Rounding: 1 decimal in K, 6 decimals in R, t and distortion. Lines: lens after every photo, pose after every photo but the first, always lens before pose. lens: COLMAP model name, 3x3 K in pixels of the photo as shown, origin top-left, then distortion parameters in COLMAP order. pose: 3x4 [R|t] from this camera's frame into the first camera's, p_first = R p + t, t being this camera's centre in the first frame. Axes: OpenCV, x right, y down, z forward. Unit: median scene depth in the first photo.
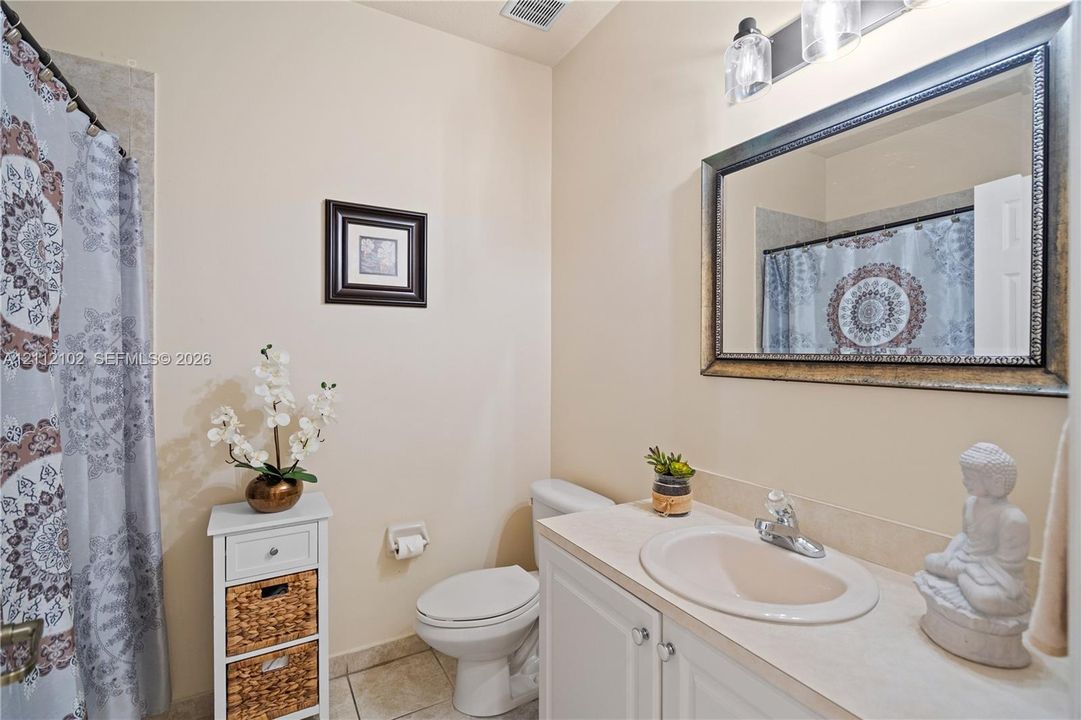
lens RADIAL K [[489.9, 0, 540.0], [0, 489.9, 353.4], [0, 0, 1]] dist [0.000541, -0.002382]
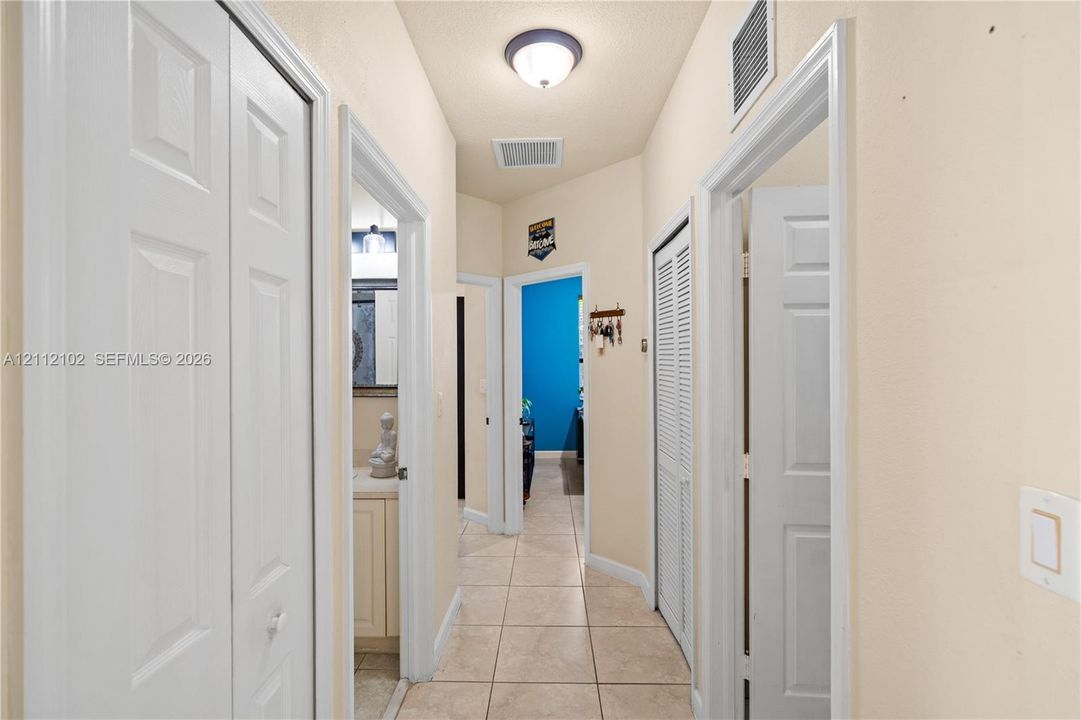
lens RADIAL K [[489.9, 0, 540.0], [0, 489.9, 352.4], [0, 0, 1]] dist [0.000541, -0.002382]
pose [[0.511358, 0.002578, 0.859364, -1.272583], [0.013530, 0.999847, -0.011051, -0.155474], [-0.859261, 0.017278, 0.511245, -1.441431]]
